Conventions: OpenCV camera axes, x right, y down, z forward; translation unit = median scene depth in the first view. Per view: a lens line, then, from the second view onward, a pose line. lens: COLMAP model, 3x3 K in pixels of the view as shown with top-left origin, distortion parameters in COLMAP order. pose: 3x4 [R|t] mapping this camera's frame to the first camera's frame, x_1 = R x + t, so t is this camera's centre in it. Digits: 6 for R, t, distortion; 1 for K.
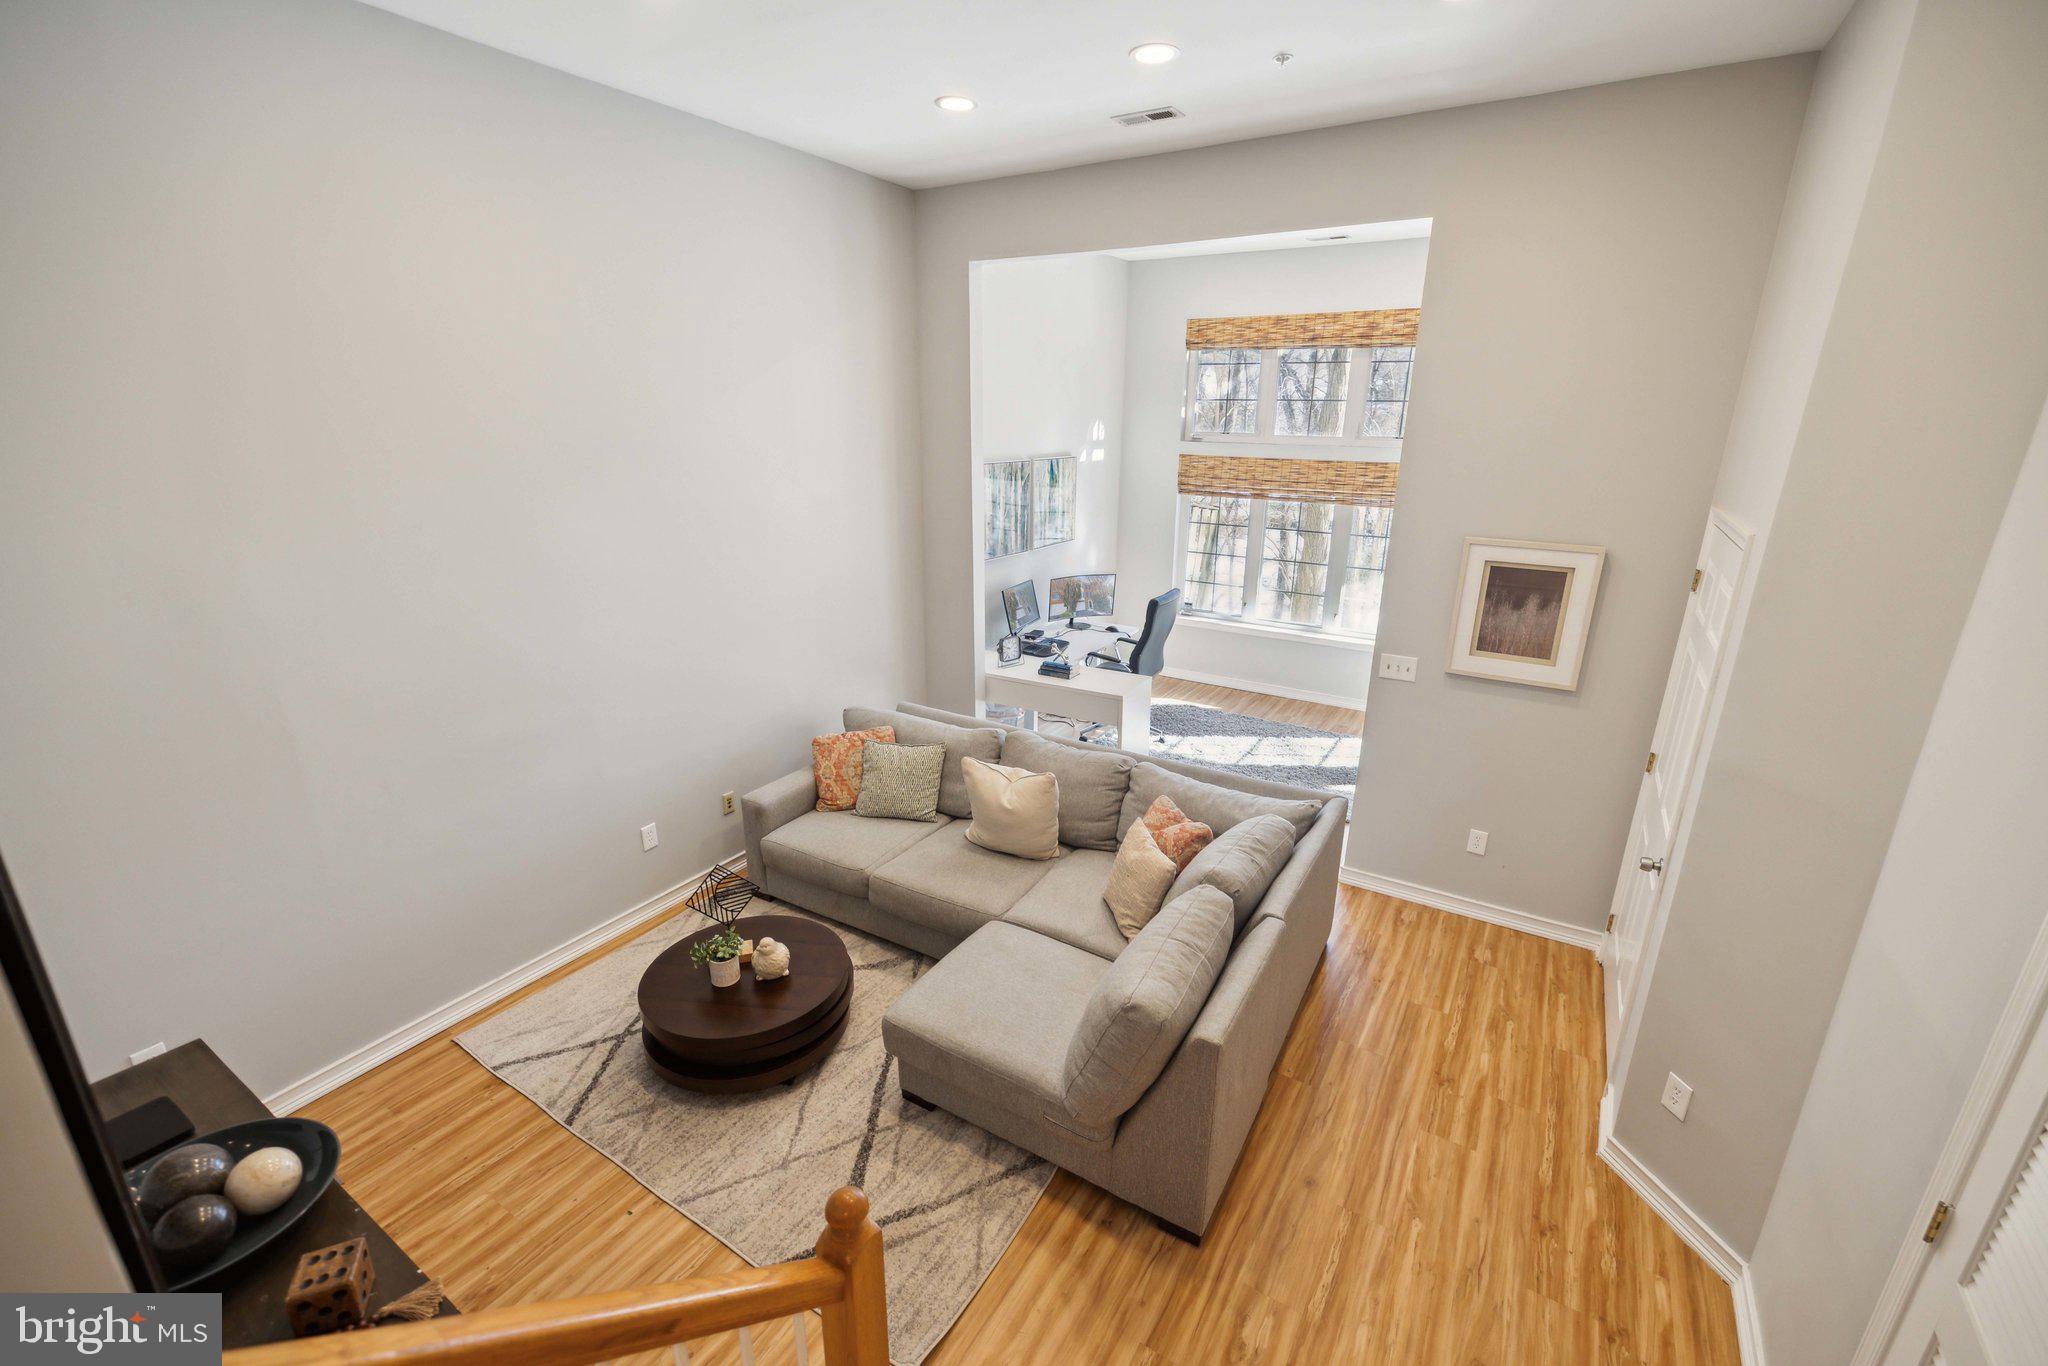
lens RADIAL K [[869.4, 0, 1019.1], [0, 869.4, 684.1], [0, 0, 1]] dist [-0.000256, 0.000055]
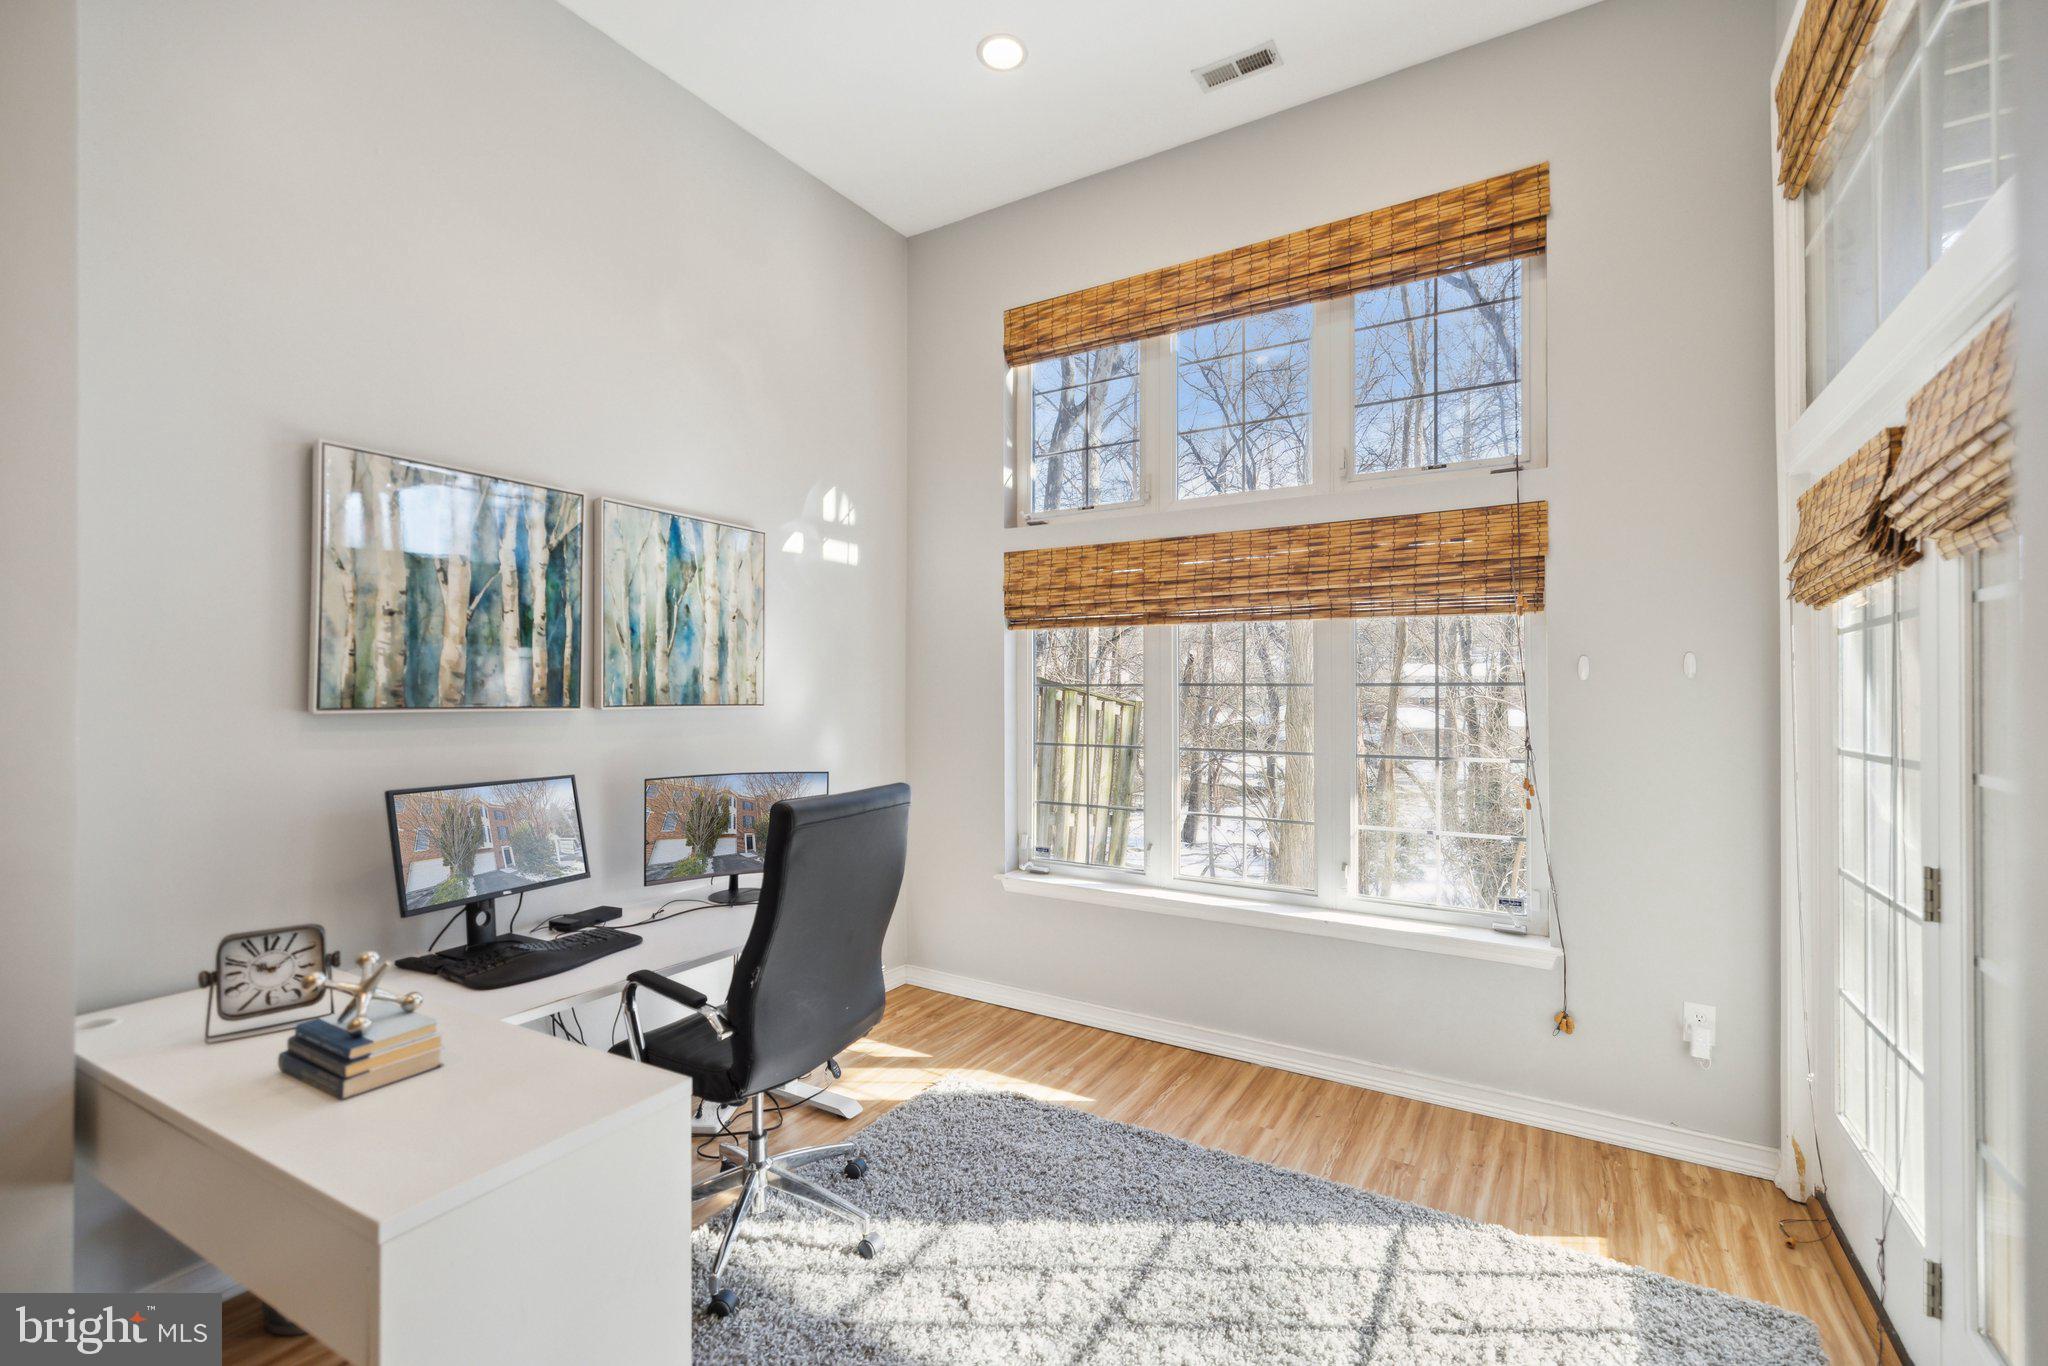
lens RADIAL K [[869.4, 0, 1032.7], [0, 869.4, 691.1], [0, 0, 1]] dist [-0.000256, 0.000055]
pose [[0.999858, -0.007652, 0.015032, 0.202392], [0.011920, 0.951062, -0.308769, -0.029249], [-0.011934, 0.308905, 0.951018, 0.563125]]
